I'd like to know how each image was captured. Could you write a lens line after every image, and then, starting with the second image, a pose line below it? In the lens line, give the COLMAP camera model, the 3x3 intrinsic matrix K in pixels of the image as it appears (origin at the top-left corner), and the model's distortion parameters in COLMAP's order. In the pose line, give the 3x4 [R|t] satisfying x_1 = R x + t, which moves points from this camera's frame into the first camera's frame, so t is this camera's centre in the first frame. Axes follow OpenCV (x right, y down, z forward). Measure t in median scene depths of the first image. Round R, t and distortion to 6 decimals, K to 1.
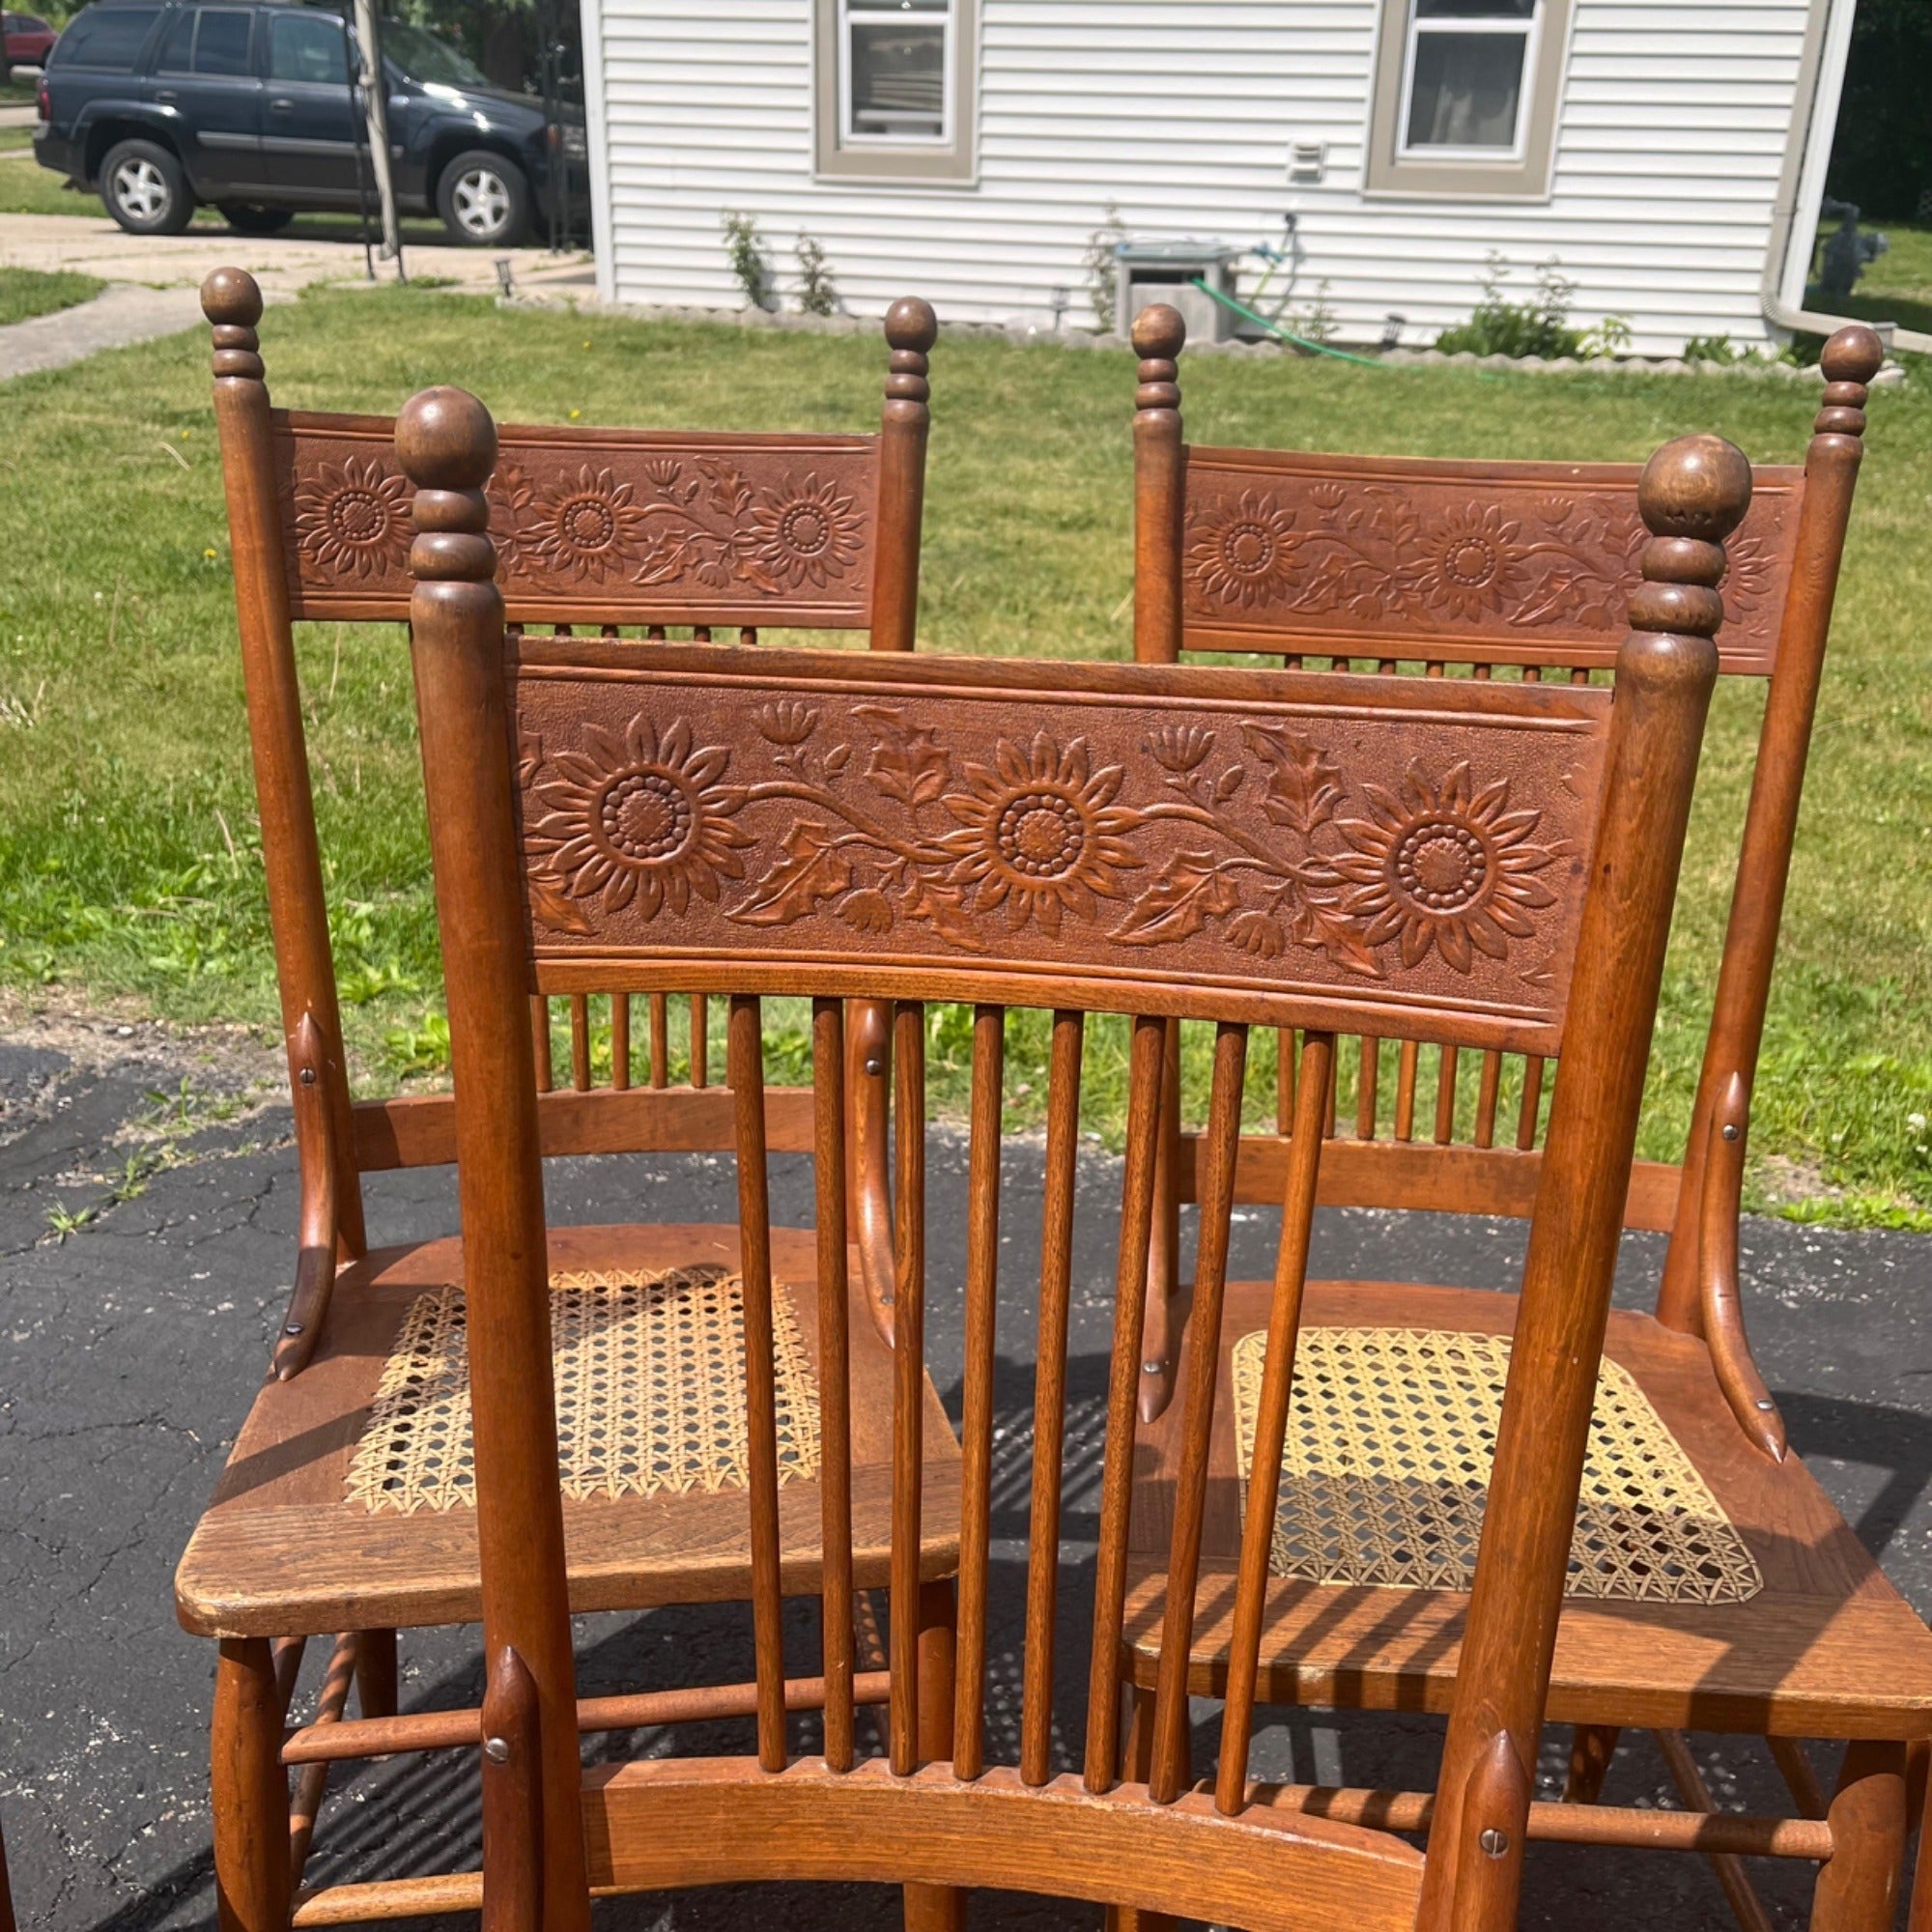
lens RADIAL K [[1966.1, 0, 981.6], [0, 1966.1, 967.5], [0, 0, 1]] dist [0.038036, -0.028113]
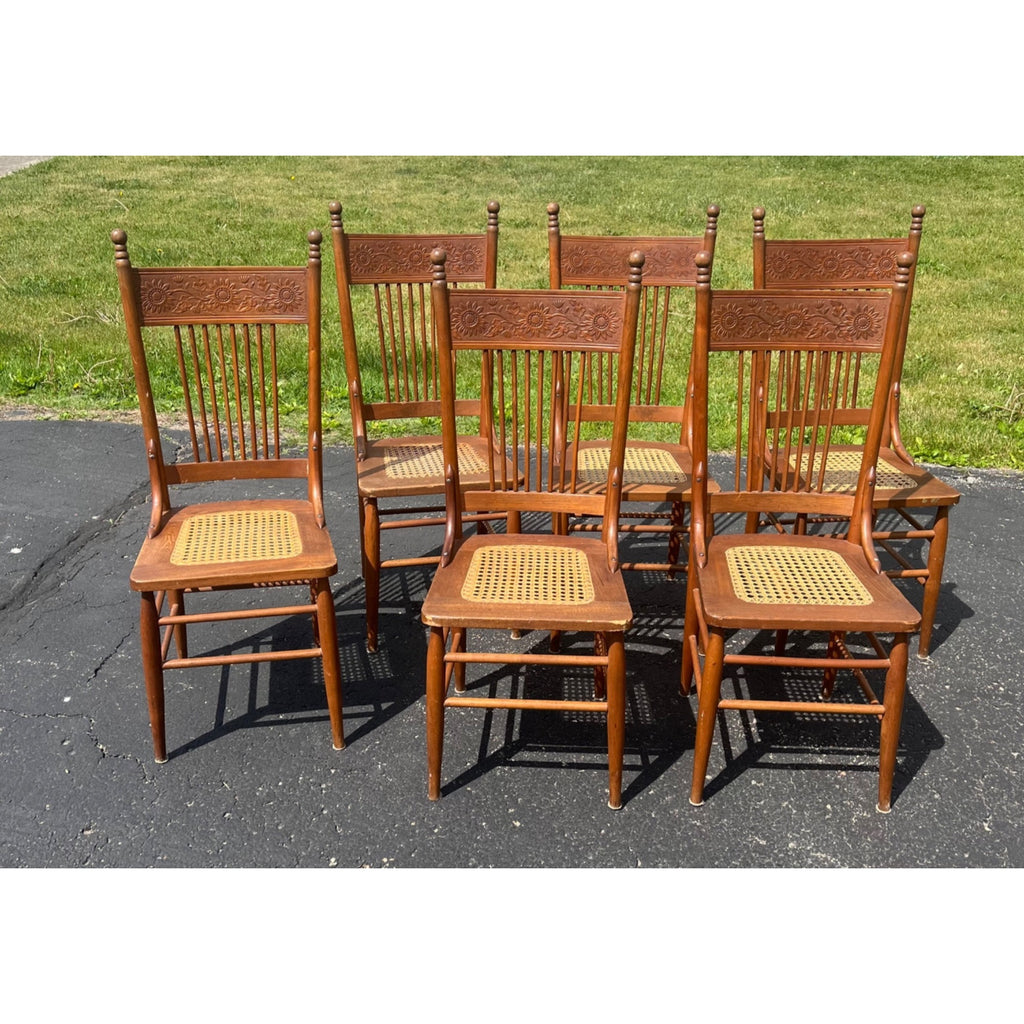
lens RADIAL K [[1038.4, 0, 504.2], [0, 1038.4, 533.1], [0, 0, 1]] dist [0.052376, -0.067489]
pose [[0.998902, -0.038326, 0.026927, -0.096672], [0.036028, 0.996048, 0.081176, 0.175065], [-0.029931, -0.080117, 0.996336, -1.209189]]
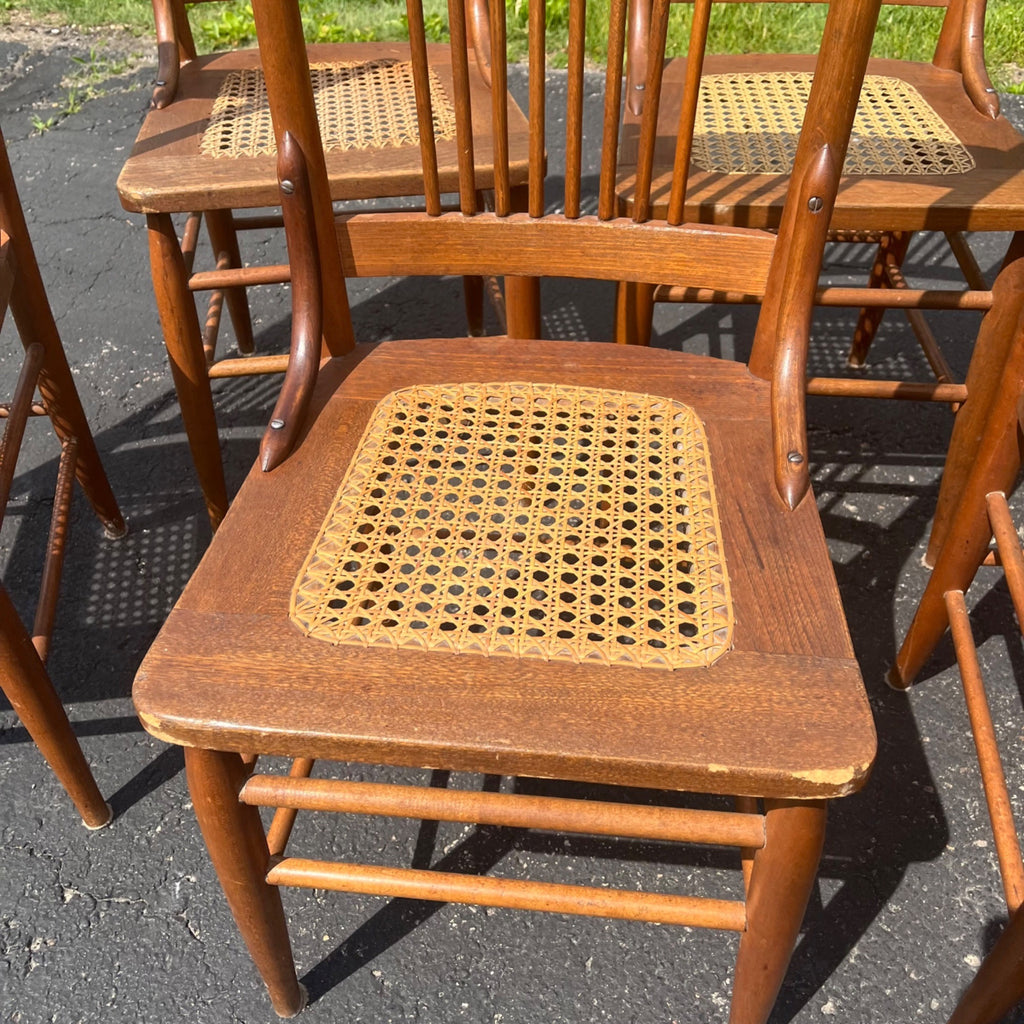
lens RADIAL K [[1038.4, 0, 504.2], [0, 1038.4, 533.1], [0, 0, 1]] dist [0.052376, -0.067489]
pose [[0.998600, -0.017757, -0.049822, 0.003973], [0.036201, 0.916214, 0.399049, 0.176541], [0.038561, -0.400294, 0.915575, -0.024618]]
